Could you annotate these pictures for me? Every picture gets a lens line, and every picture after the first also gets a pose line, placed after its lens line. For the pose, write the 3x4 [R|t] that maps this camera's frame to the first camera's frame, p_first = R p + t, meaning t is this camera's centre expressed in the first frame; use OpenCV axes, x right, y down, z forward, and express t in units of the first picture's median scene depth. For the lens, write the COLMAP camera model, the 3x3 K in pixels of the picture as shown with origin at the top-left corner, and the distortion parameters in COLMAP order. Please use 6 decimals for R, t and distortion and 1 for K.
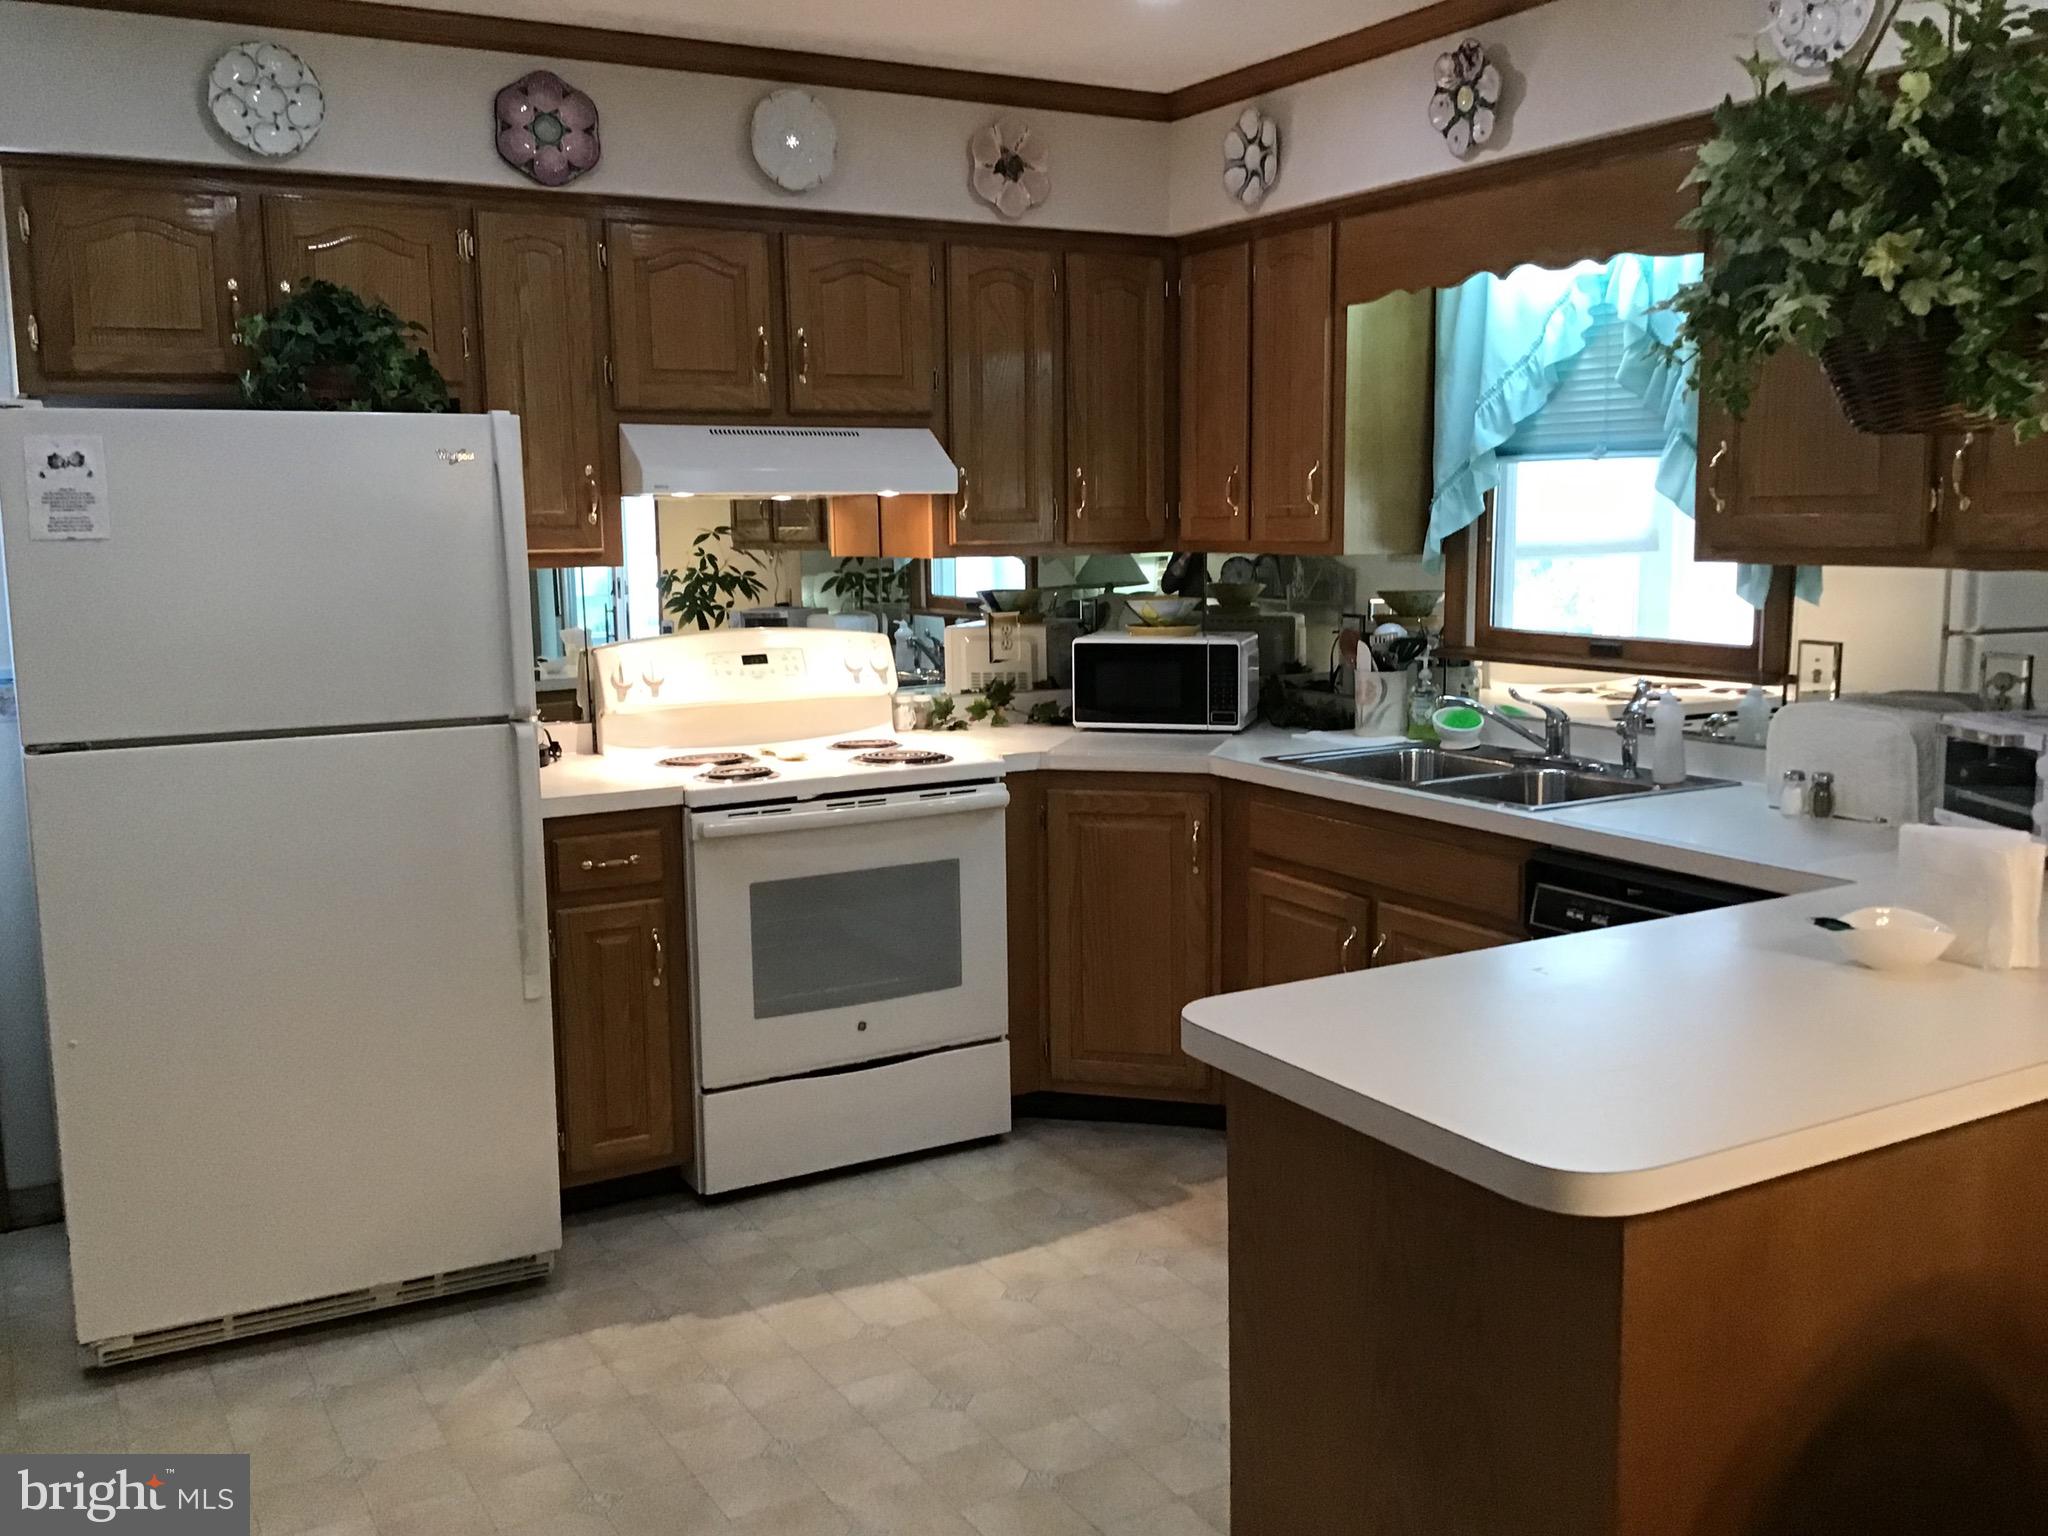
lens RADIAL K [[1864.2, 0, 1022.8], [0, 1864.2, 764.1], [0, 0, 1]] dist [0.047005, -0.056745]
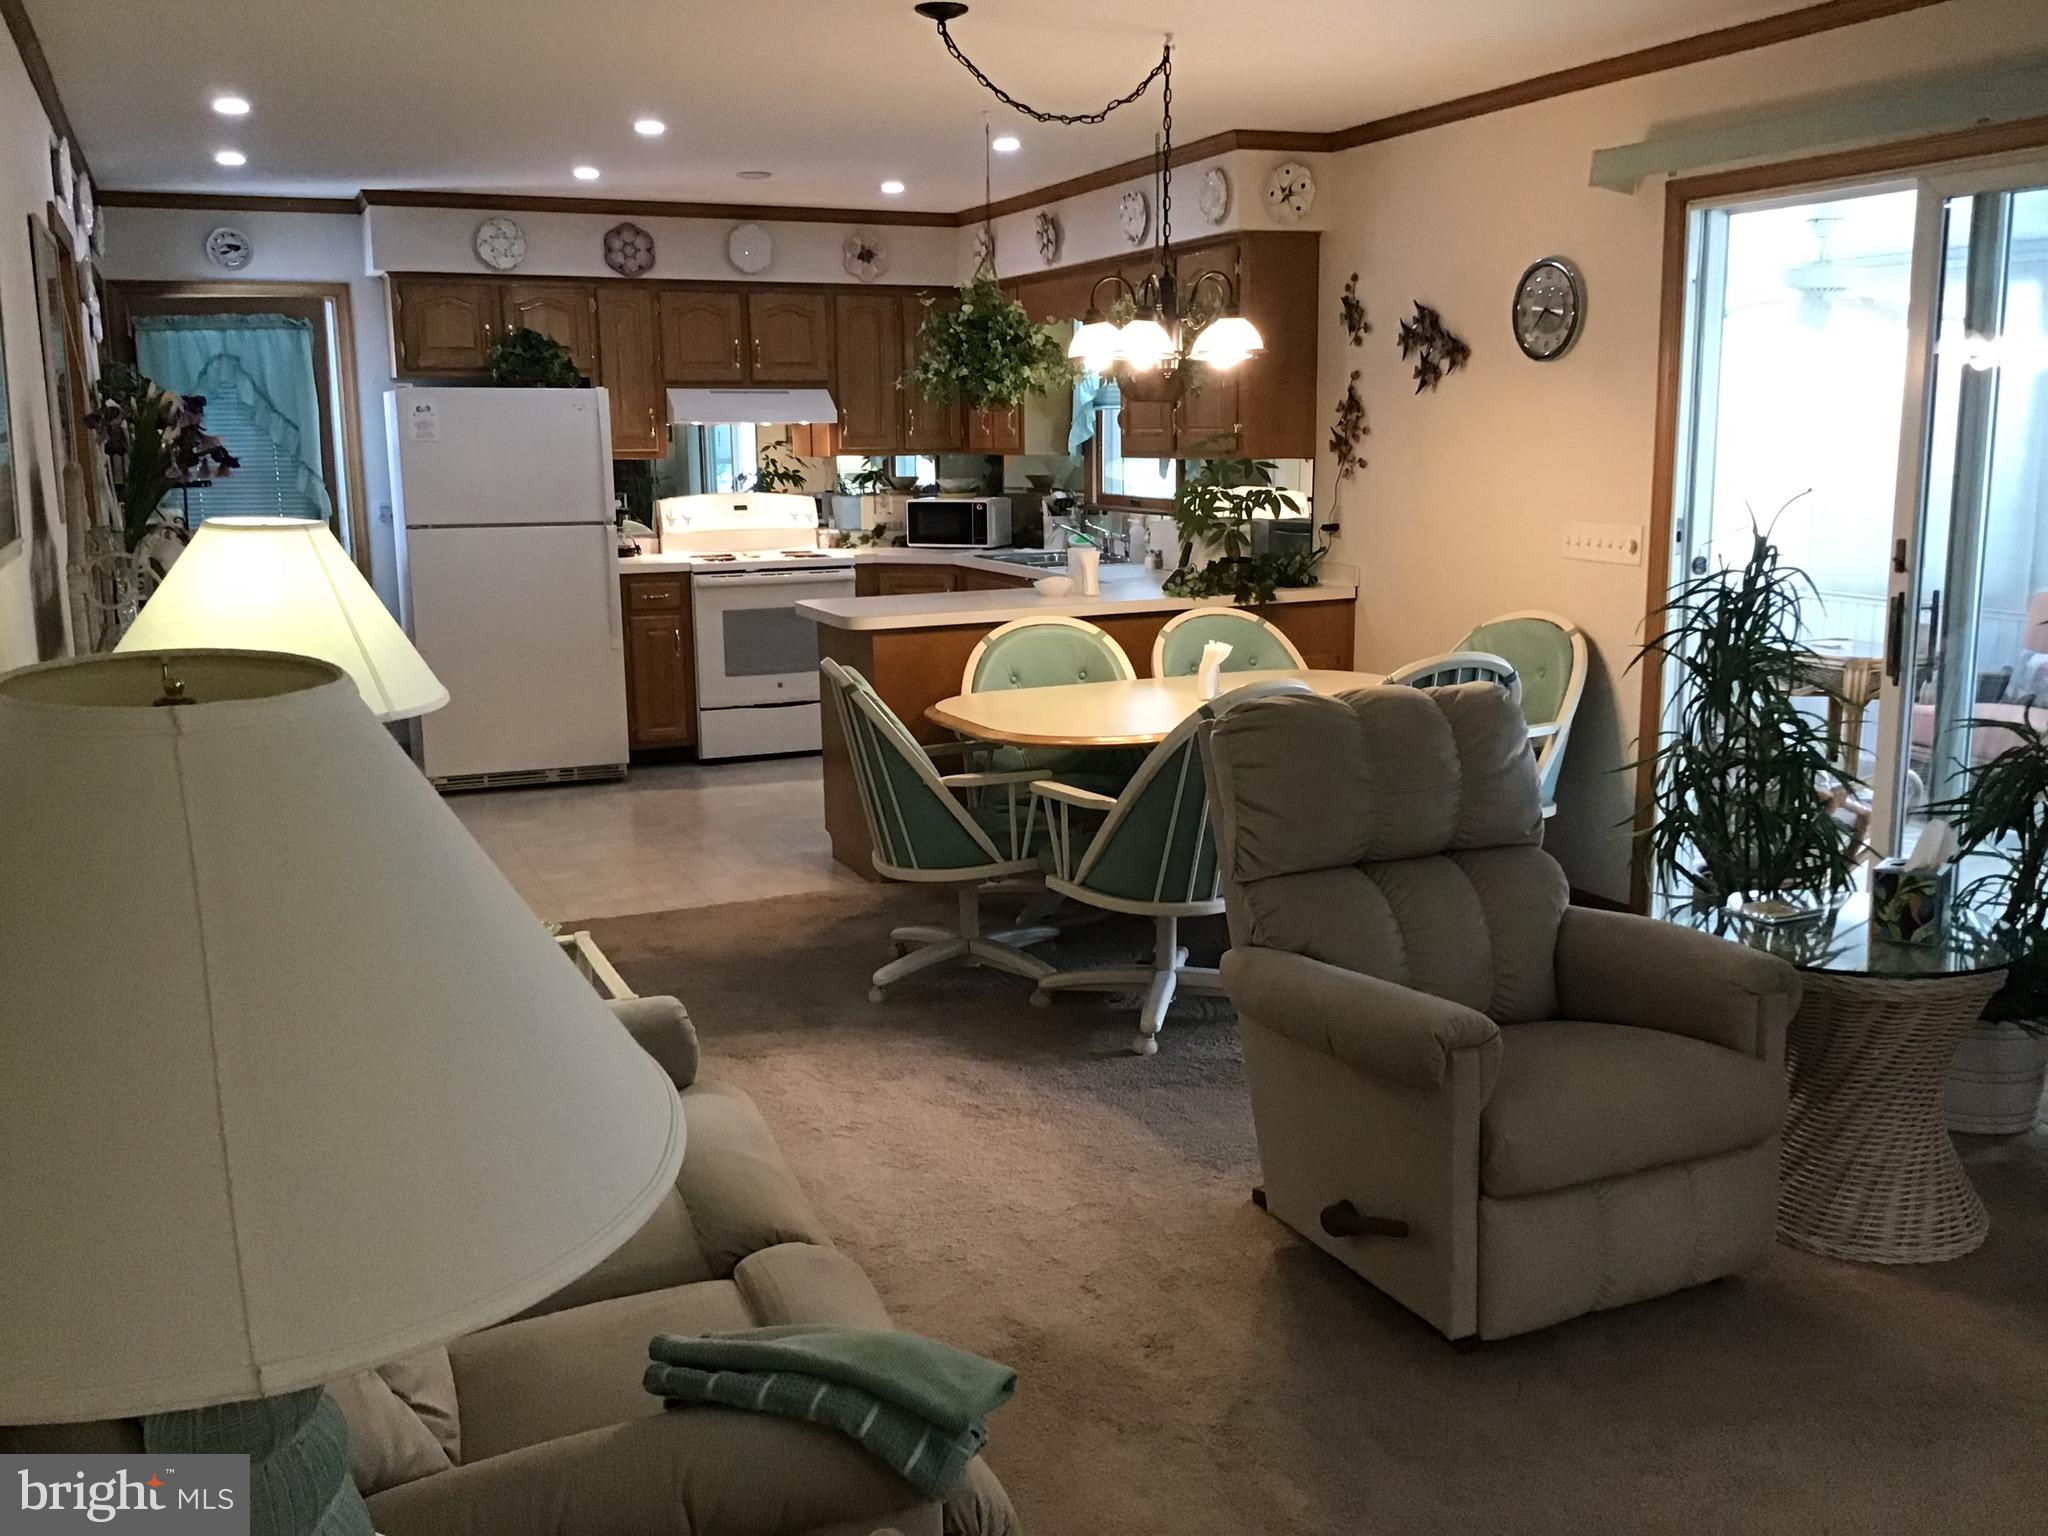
lens RADIAL K [[1864.2, 0, 1030.0], [0, 1864.2, 772.5], [0, 0, 1]] dist [0.047005, -0.056745]
pose [[0.994370, 0.022587, -0.103527, 0.408514], [-0.017794, 0.998737, 0.046989, 0.137762], [0.104457, -0.044882, 0.993516, -1.031500]]
